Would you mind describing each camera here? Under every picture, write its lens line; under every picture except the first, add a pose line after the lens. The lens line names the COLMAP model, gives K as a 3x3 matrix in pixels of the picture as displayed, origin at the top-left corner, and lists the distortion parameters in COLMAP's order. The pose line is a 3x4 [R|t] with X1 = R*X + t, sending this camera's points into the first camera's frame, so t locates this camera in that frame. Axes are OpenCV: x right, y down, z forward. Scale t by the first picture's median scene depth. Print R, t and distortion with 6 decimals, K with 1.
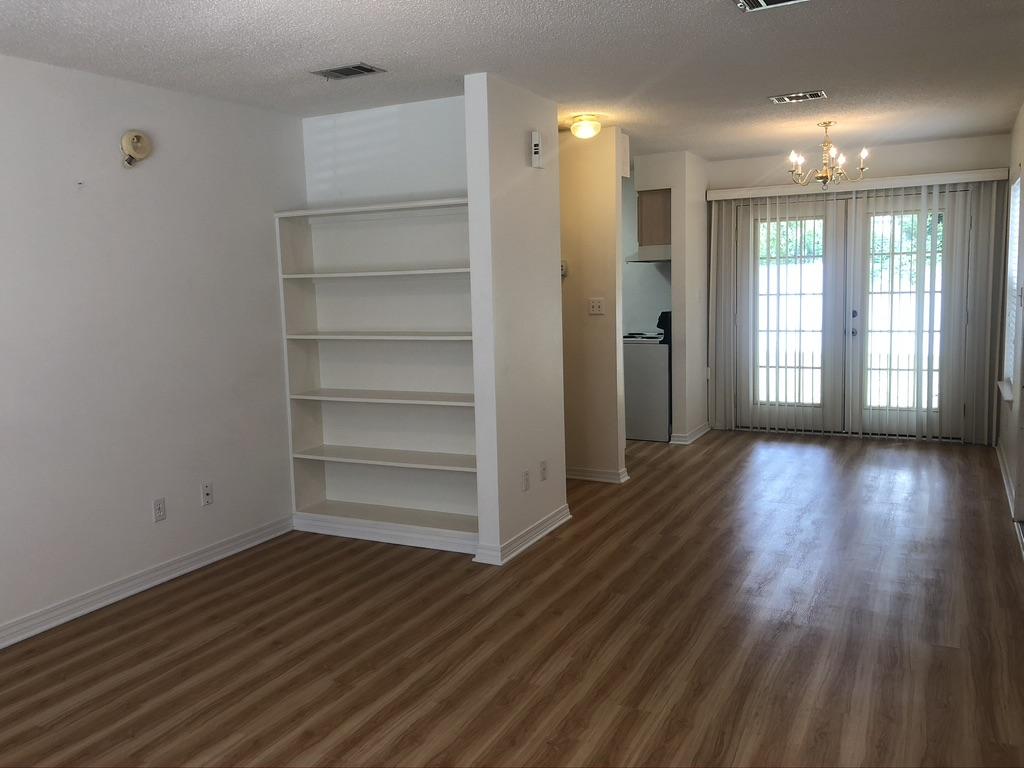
lens RADIAL K [[856.9, 0, 507.8], [0, 856.9, 384.2], [0, 0, 1]] dist [0.076572, -0.026301]
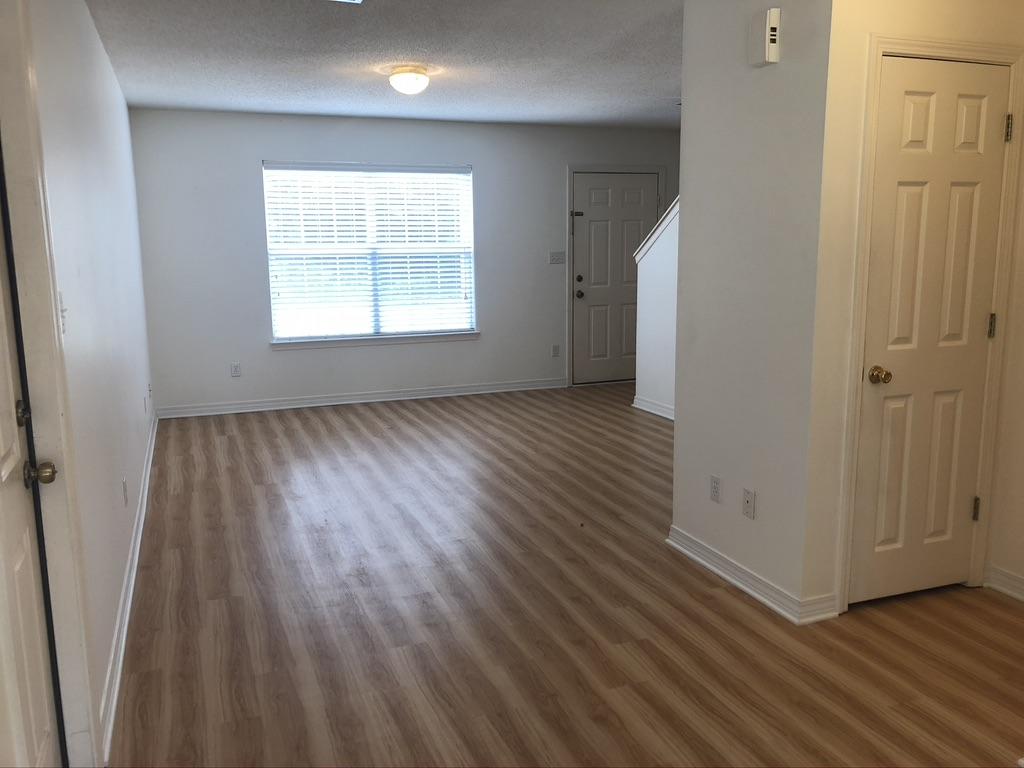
lens RADIAL K [[856.9, 0, 514.8], [0, 856.9, 385.2], [0, 0, 1]] dist [0.076572, -0.026301]
pose [[-0.675230, 0.156231, -0.720872, 0.727893], [-0.067931, 0.959986, 0.271683, -0.187473], [0.734472, 0.232419, -0.637599, 1.399056]]
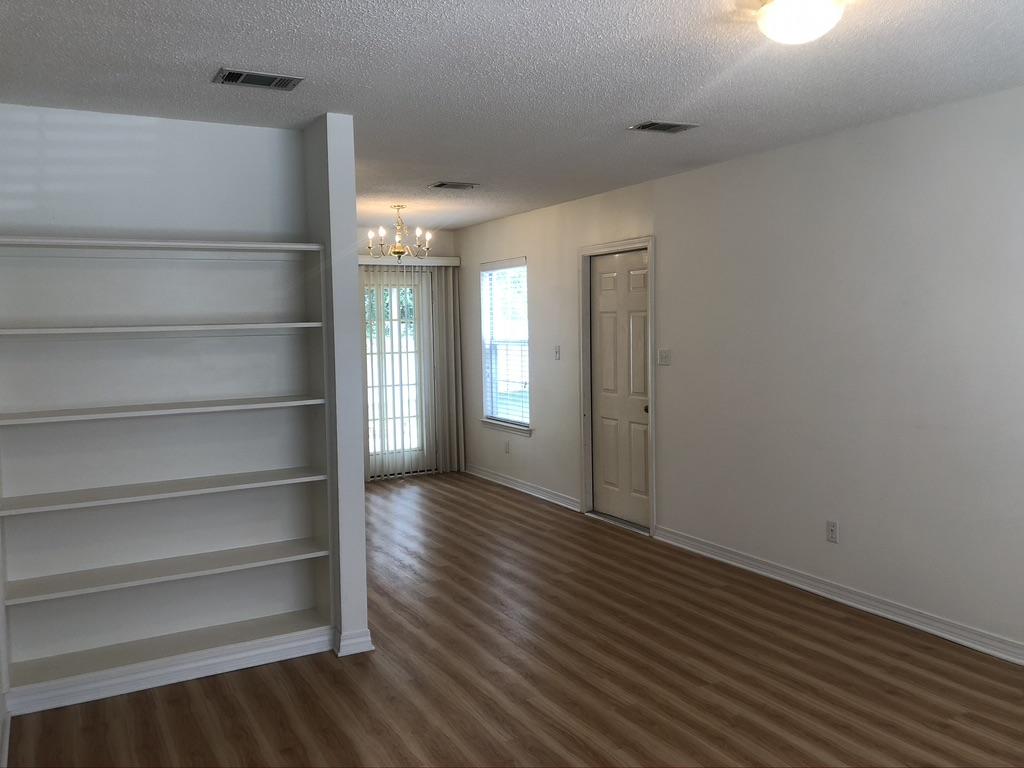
lens RADIAL K [[856.9, 0, 504.0], [0, 856.9, 383.6], [0, 0, 1]] dist [0.076572, -0.026301]
pose [[0.572038, -0.044134, 0.819039, -0.642601], [0.112017, 0.993399, -0.024707, -0.027498], [-0.812542, 0.105880, 0.573206, 0.326774]]
